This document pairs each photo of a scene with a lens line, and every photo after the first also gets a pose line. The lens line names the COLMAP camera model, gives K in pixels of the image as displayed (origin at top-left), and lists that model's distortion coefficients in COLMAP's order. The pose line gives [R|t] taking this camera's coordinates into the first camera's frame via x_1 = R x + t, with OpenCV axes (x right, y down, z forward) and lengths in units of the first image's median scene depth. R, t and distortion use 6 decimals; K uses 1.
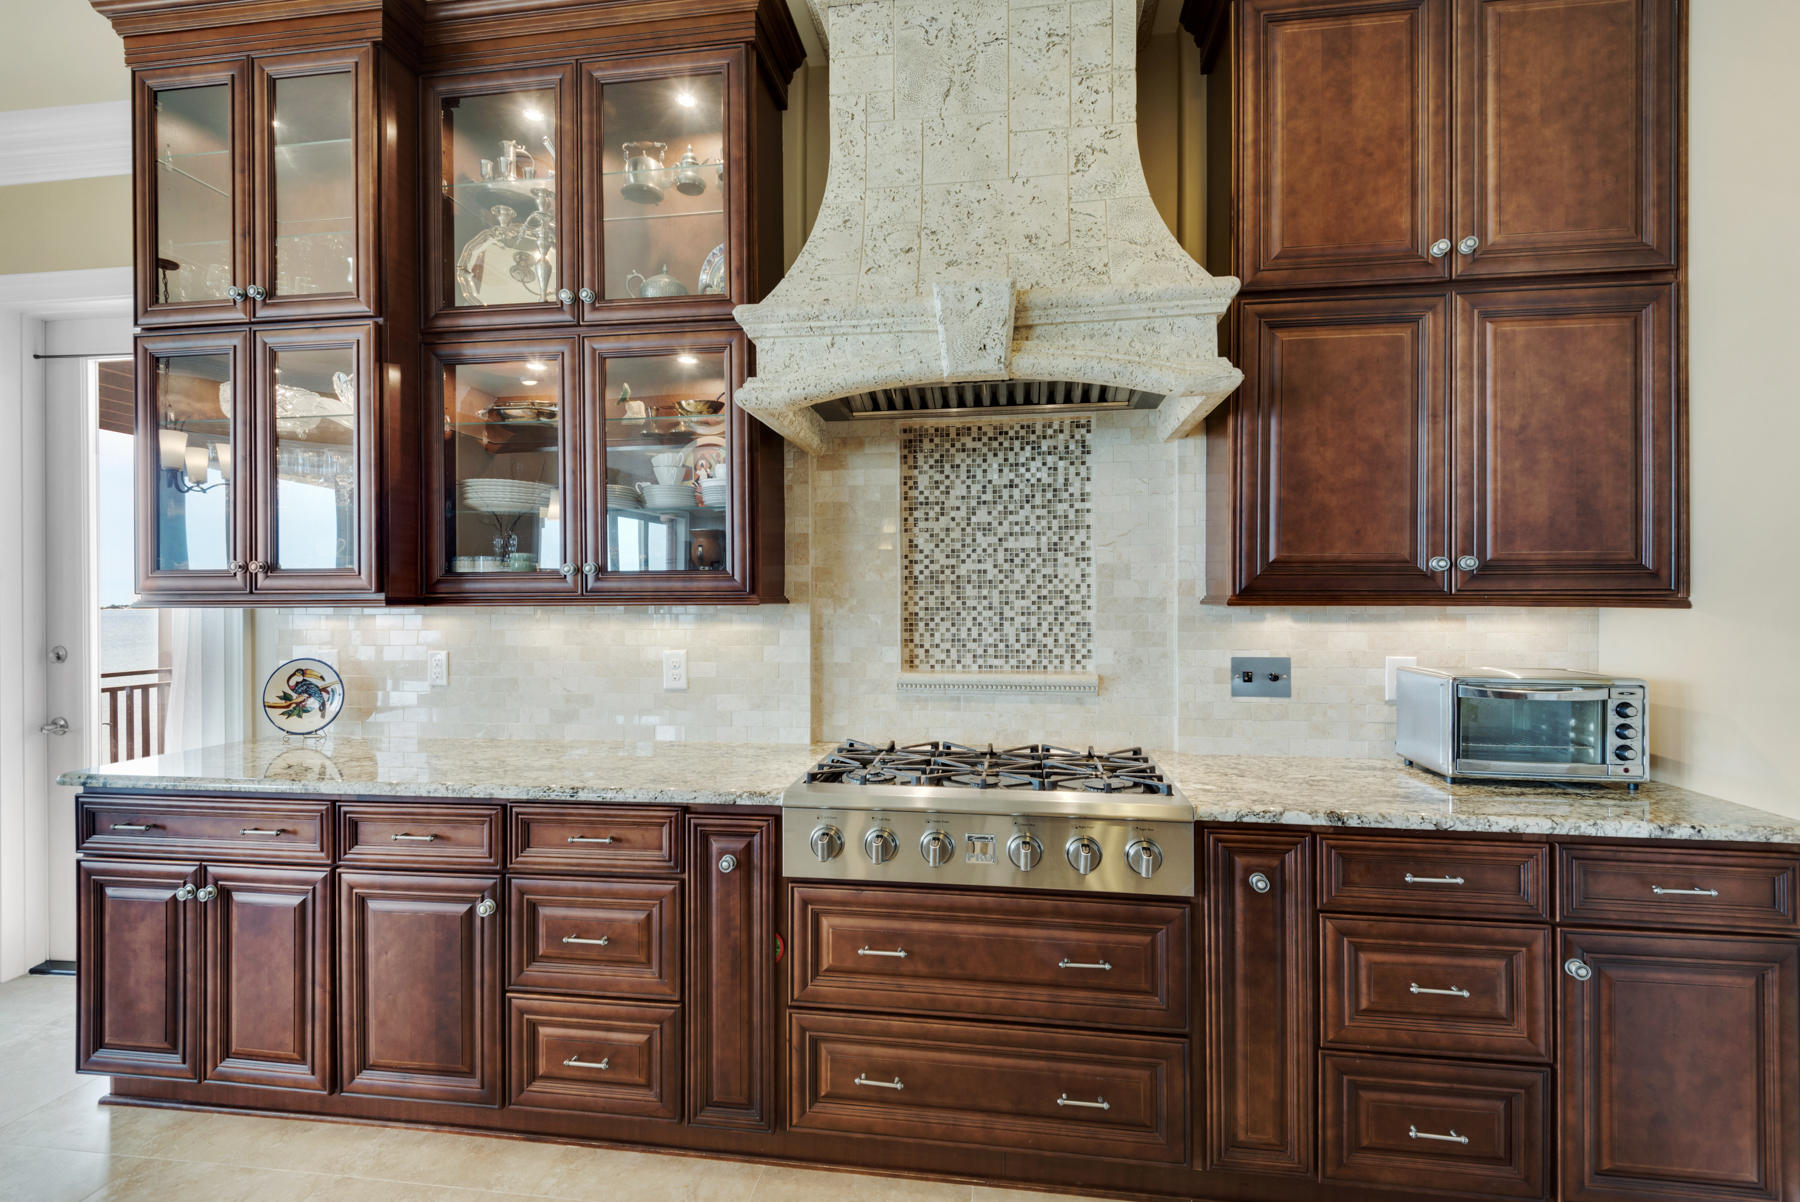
lens RADIAL K [[814.2, 0, 882.0], [0, 814.2, 592.2], [0, 0, 1]] dist [0.014716, -0.005219]
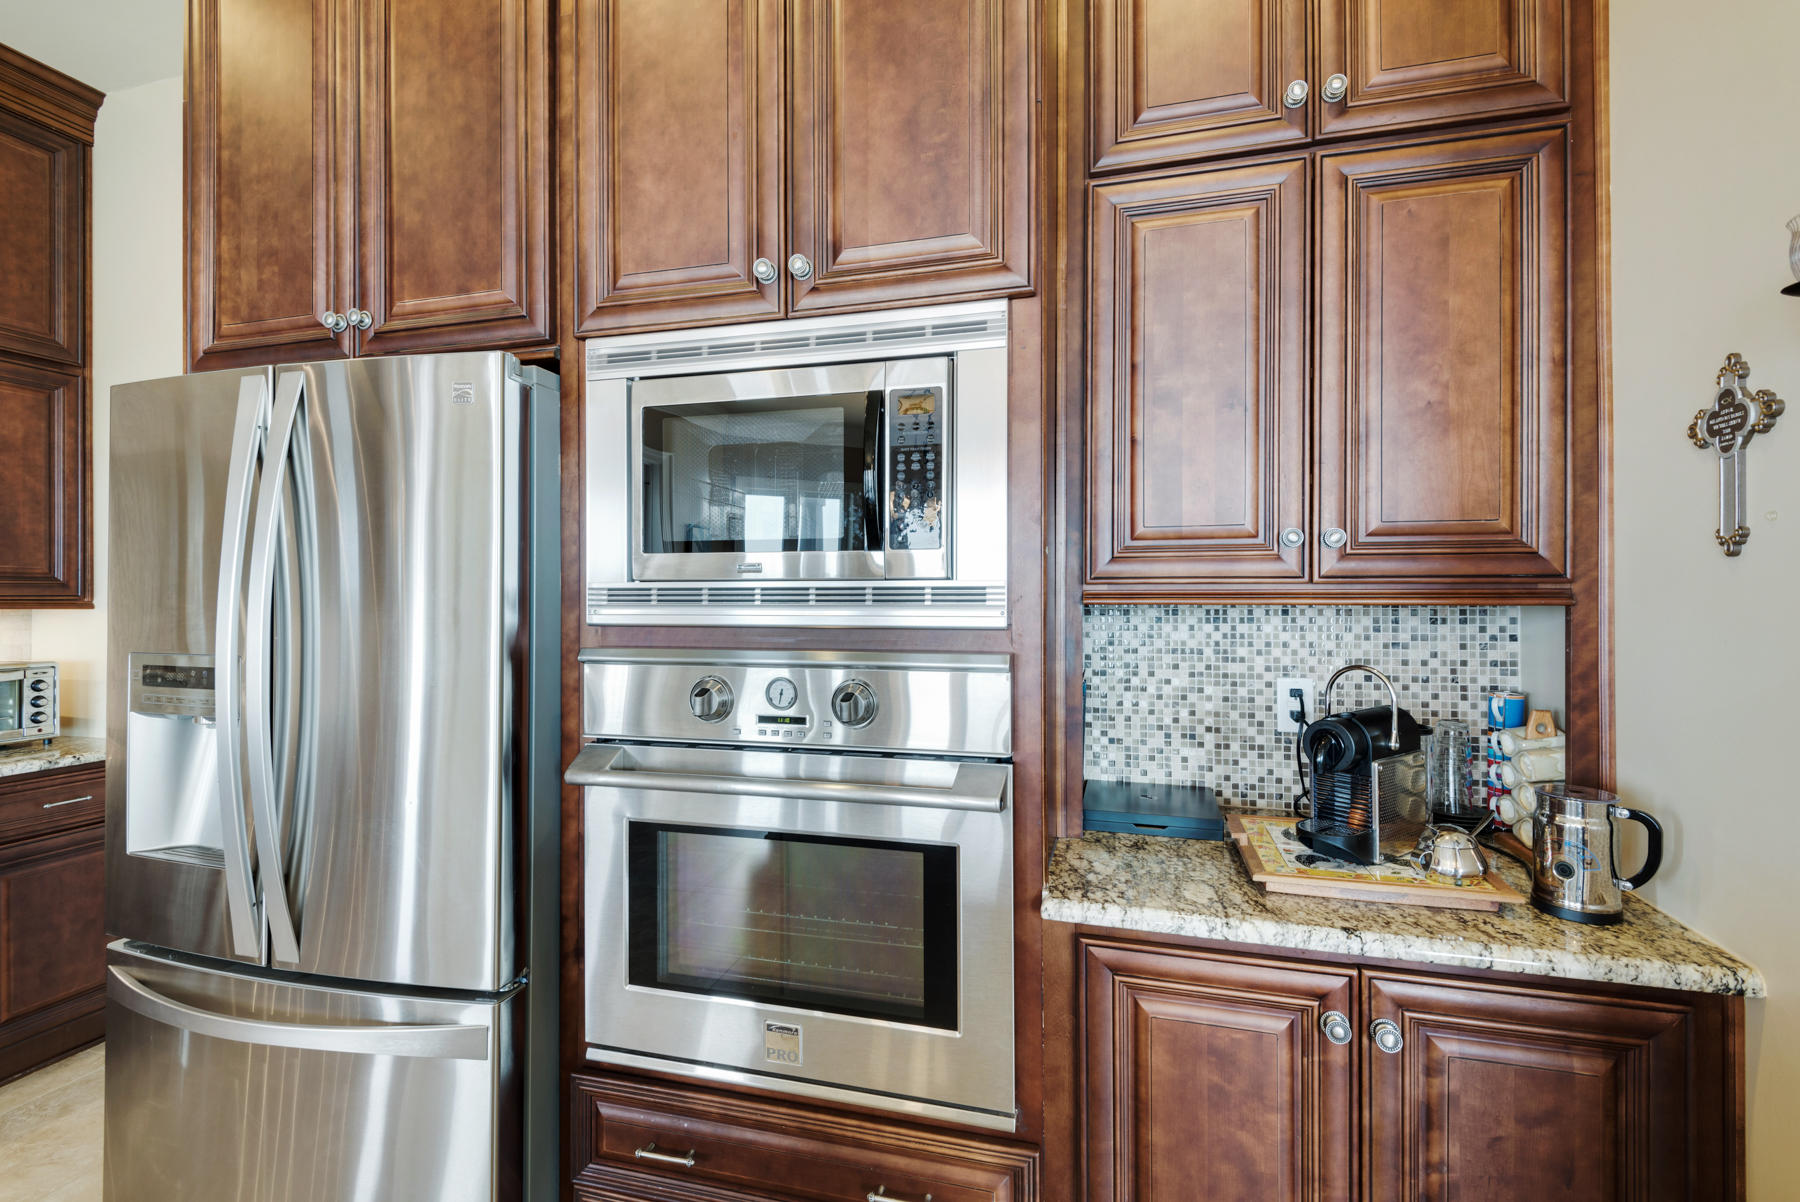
lens RADIAL K [[814.2, 0, 908.4], [0, 814.2, 592.8], [0, 0, 1]] dist [0.014716, -0.005219]
pose [[0.116435, 0.004193, 0.993189, -0.260298], [0.003005, 0.999985, -0.004574, 0.002451], [-0.993194, 0.003517, 0.116421, -0.560107]]
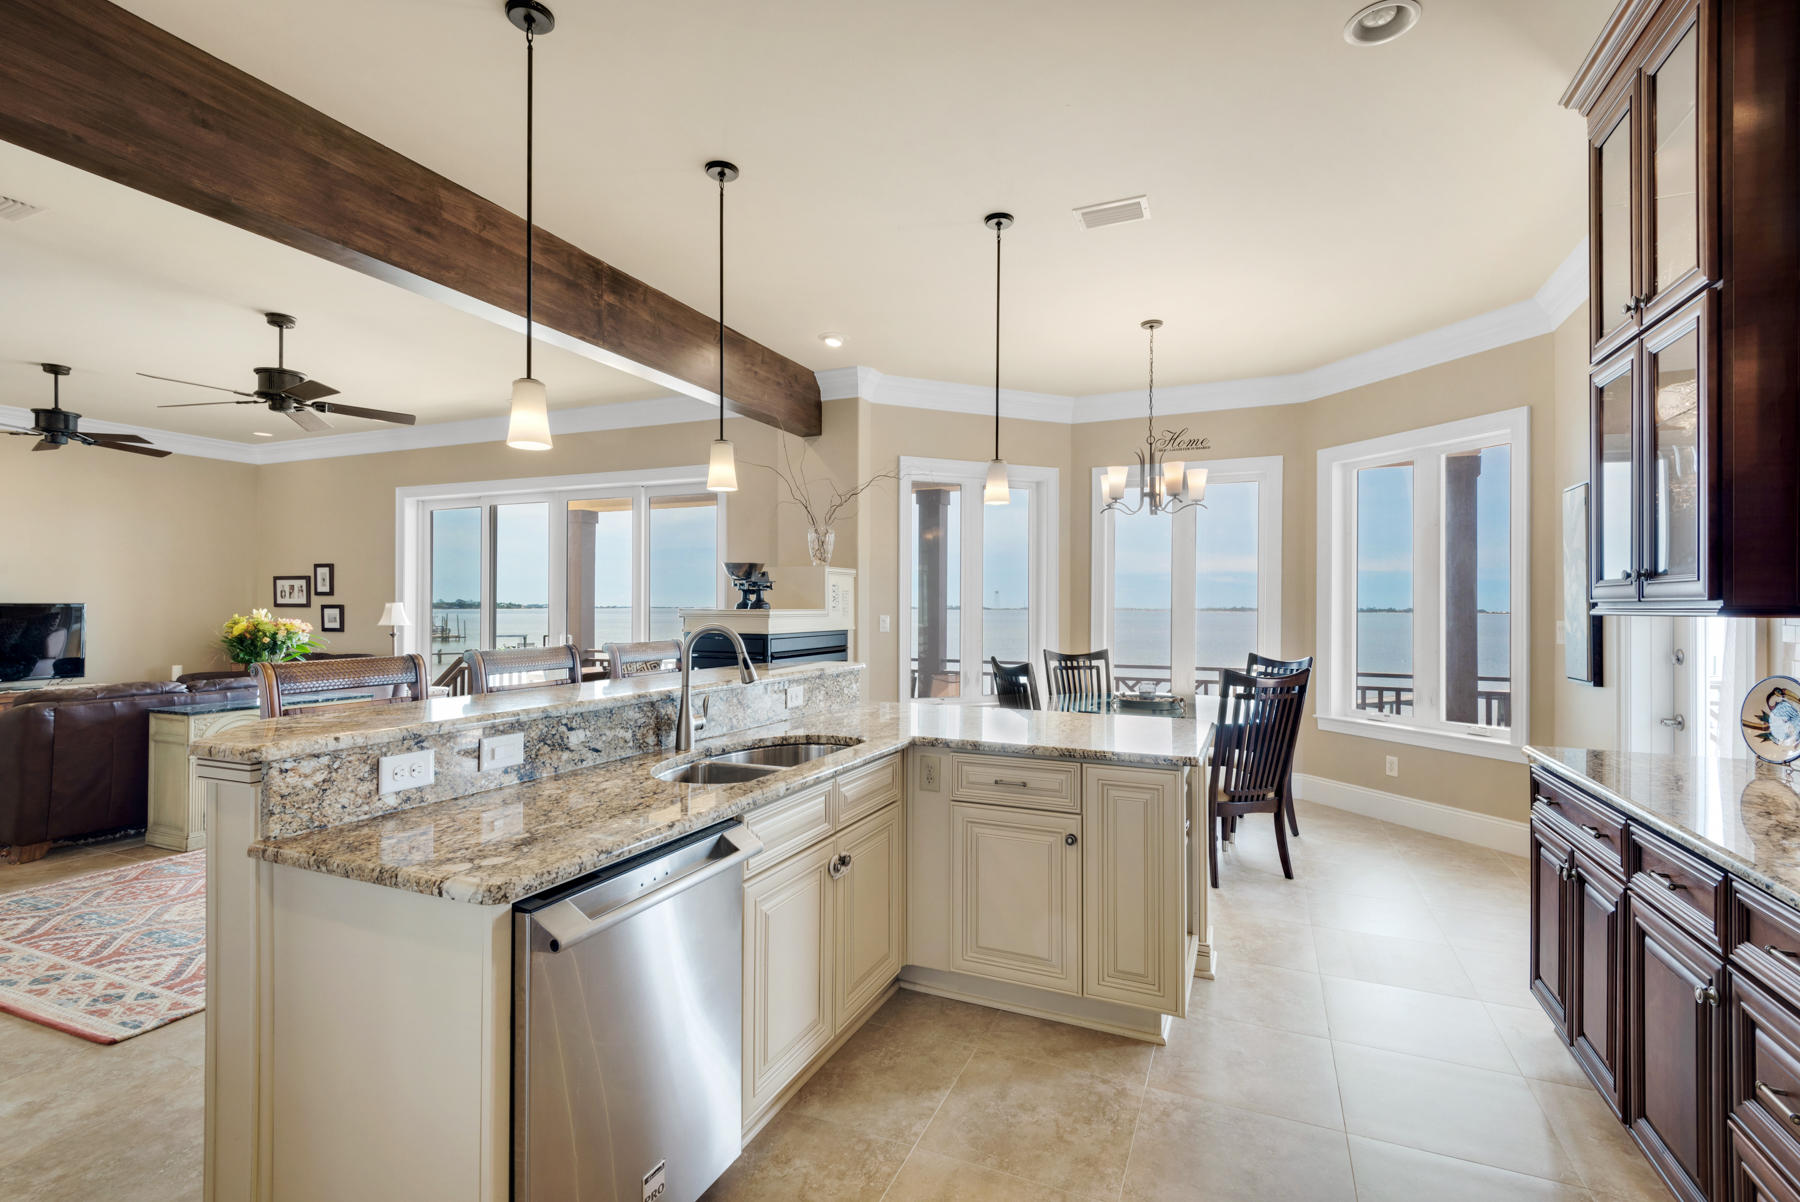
lens RADIAL K [[814.2, 0, 903.7], [0, 814.2, 595.1], [0, 0, 1]] dist [0.014716, -0.005219]
pose [[-0.253536, -0.008308, -0.967290, 0.491958], [0.001339, 0.999959, -0.008940, 0.001984], [0.967325, -0.003562, -0.253514, 0.431890]]
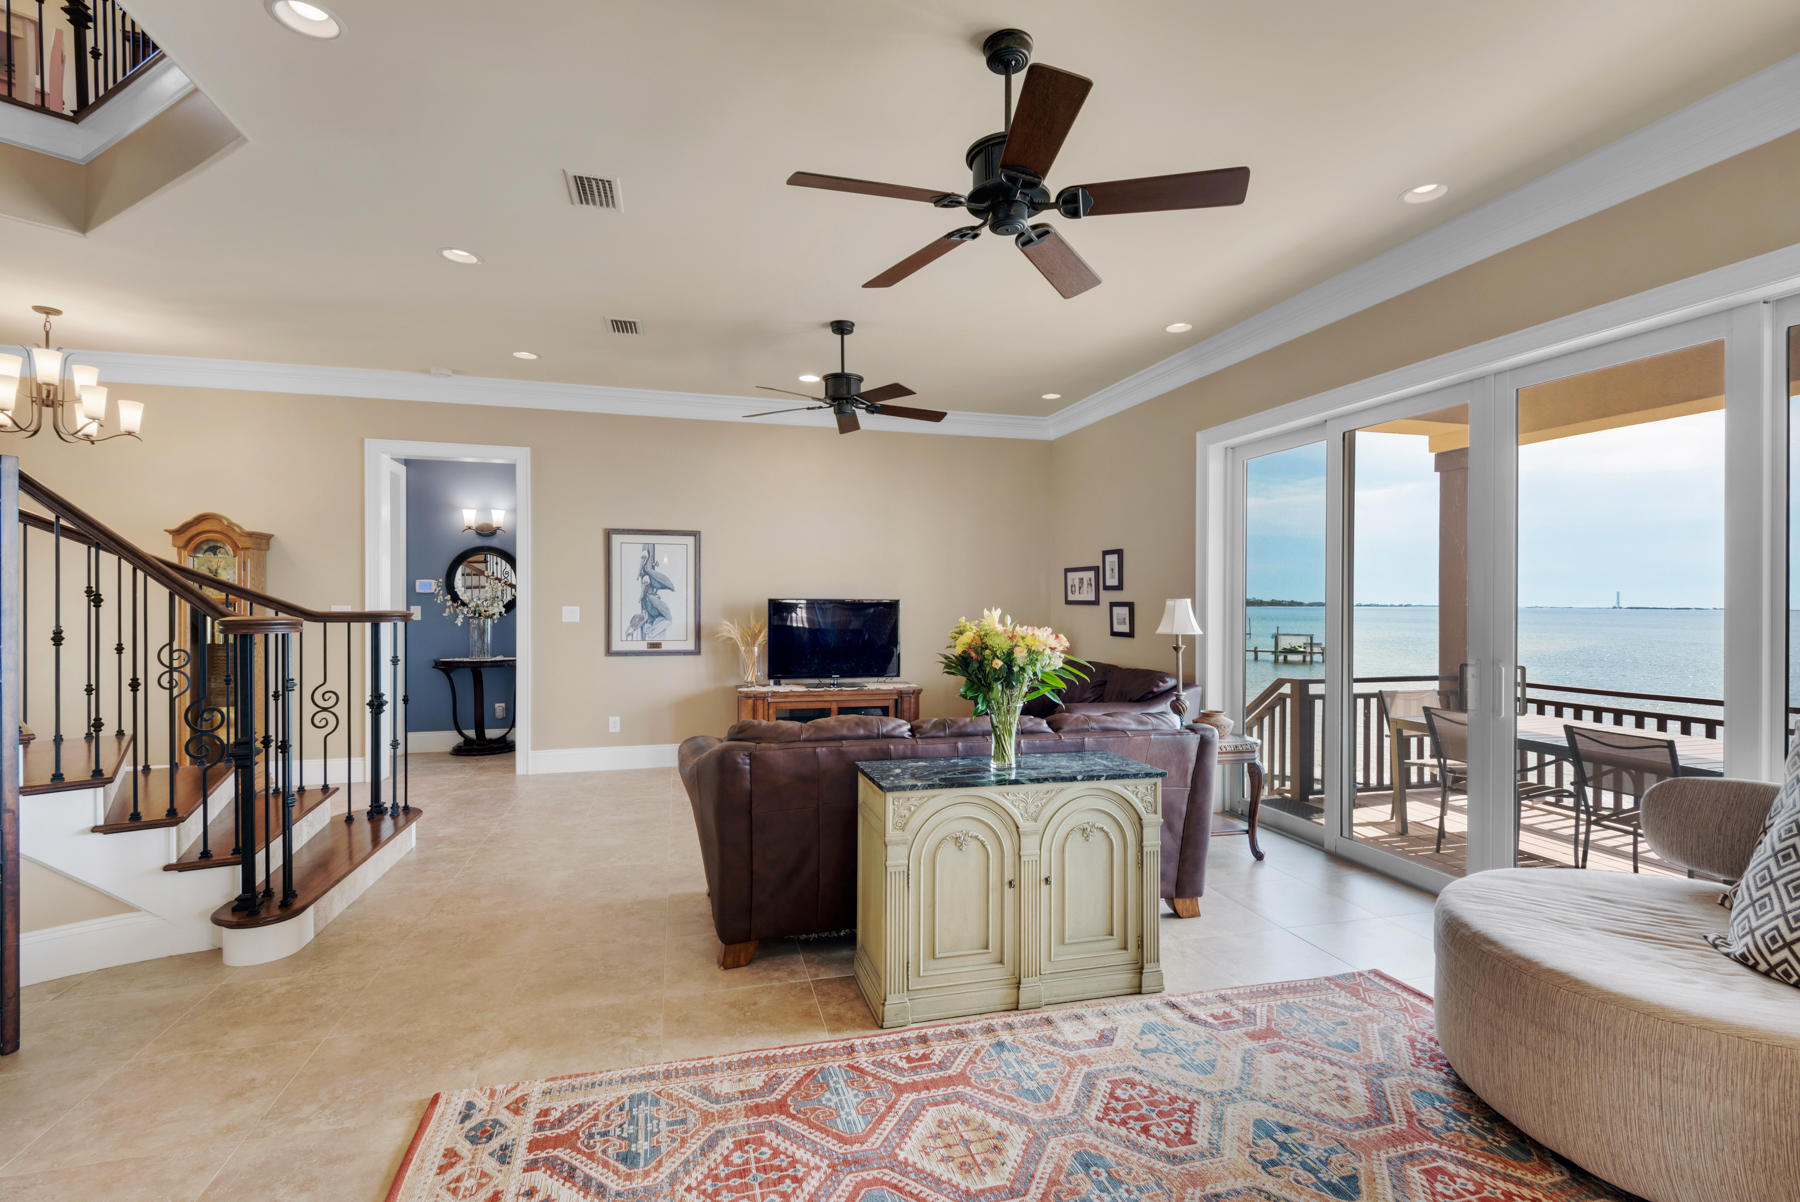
lens RADIAL K [[814.2, 0, 895.8], [0, 814.2, 602.2], [0, 0, 1]] dist [0.014716, -0.005219]
pose [[-0.915535, -0.000165, -0.402239, -0.706970], [-0.000925, 0.999998, 0.001696, 0.006185], [0.402238, 0.001925, -0.915533, -0.867103]]
